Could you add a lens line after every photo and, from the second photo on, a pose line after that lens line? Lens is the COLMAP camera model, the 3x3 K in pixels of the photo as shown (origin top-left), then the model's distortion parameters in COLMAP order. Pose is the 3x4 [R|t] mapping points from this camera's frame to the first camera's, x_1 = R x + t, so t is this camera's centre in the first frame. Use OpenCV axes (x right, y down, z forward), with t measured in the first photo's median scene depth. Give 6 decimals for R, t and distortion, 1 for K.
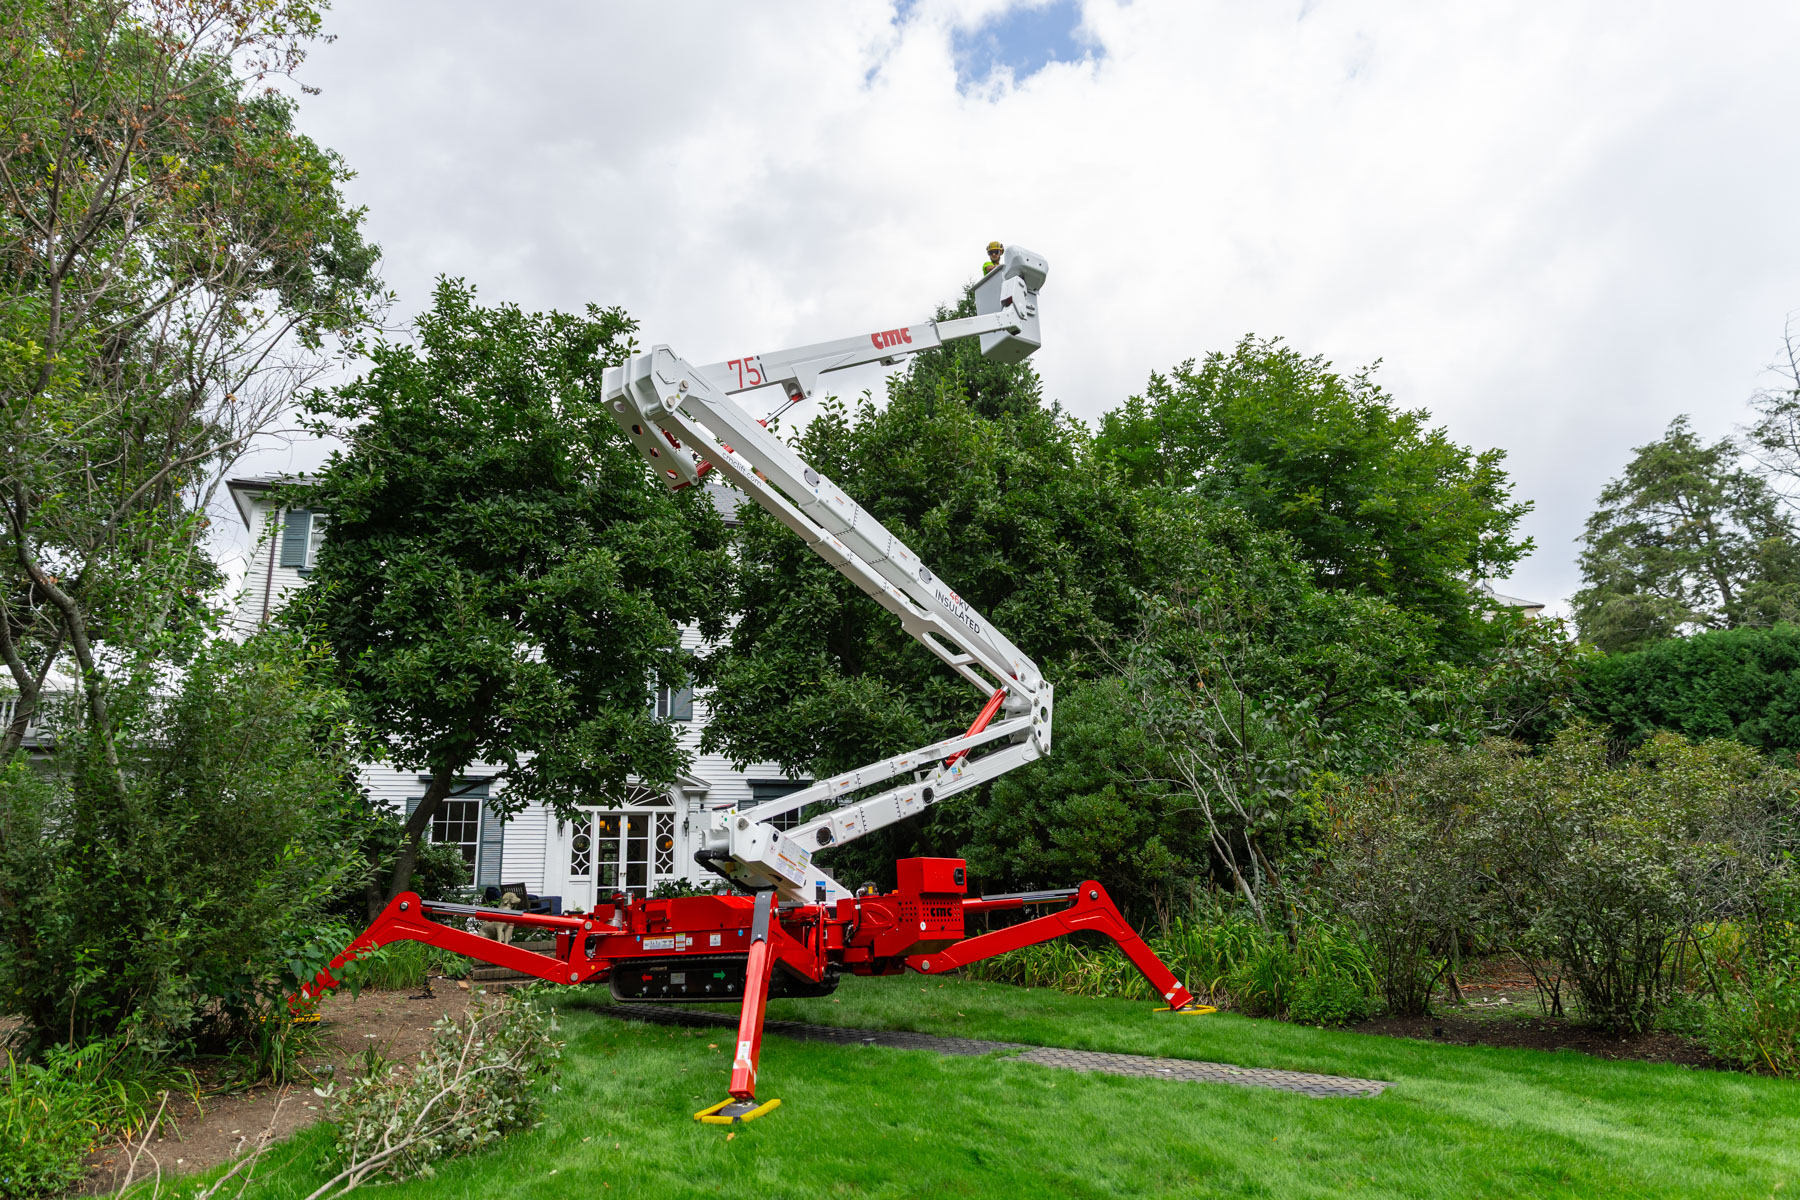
lens RADIAL K [[1168.0, 0, 900.0], [0, 1168.0, 600.0], [0, 0, 1]] dist [-0.004164, -0.000779]
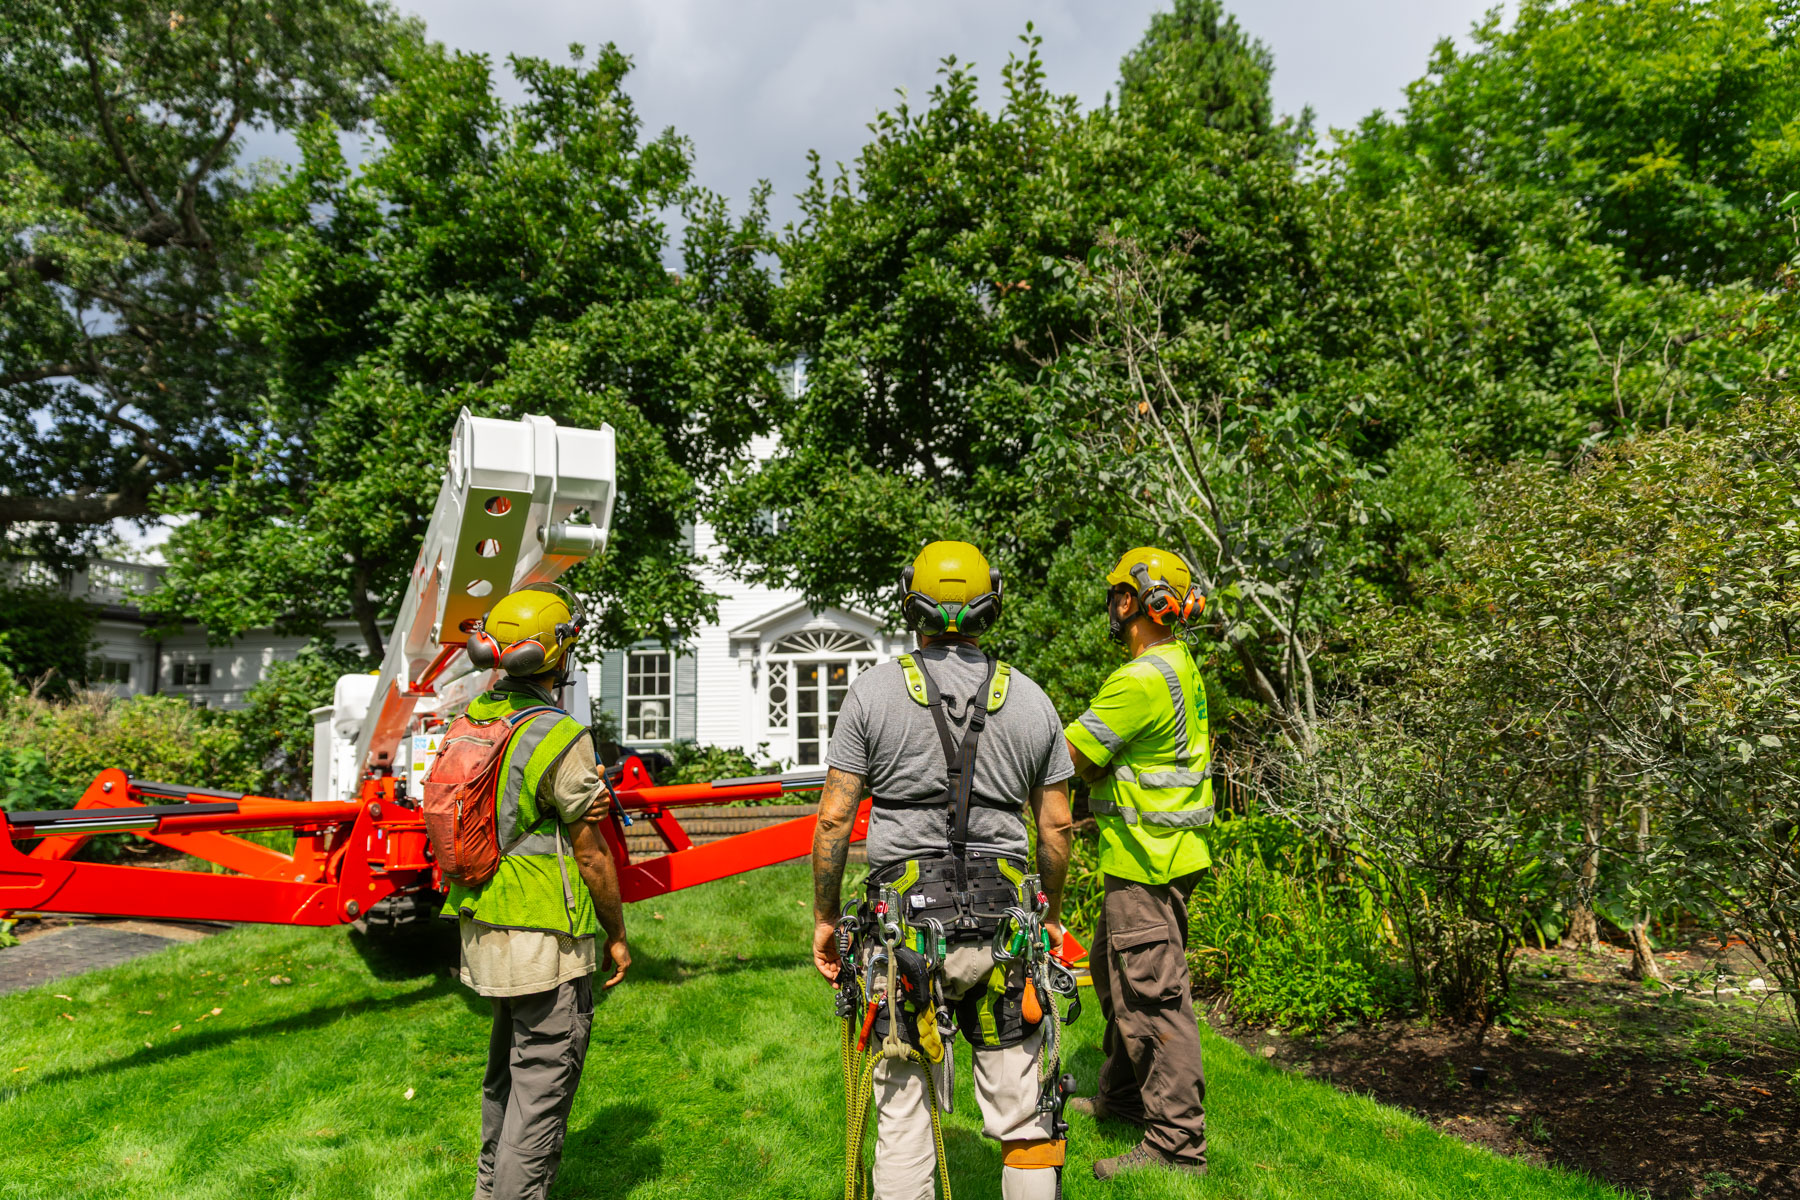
lens RADIAL K [[1168.0, 0, 900.0], [0, 1168.0, 600.0], [0, 0, 1]] dist [-0.004164, -0.000779]
pose [[0.940710, -0.046750, -0.335975, 0.132850], [0.091049, 0.988911, 0.117326, 0.034742], [0.326765, -0.140960, 0.934535, 0.176584]]
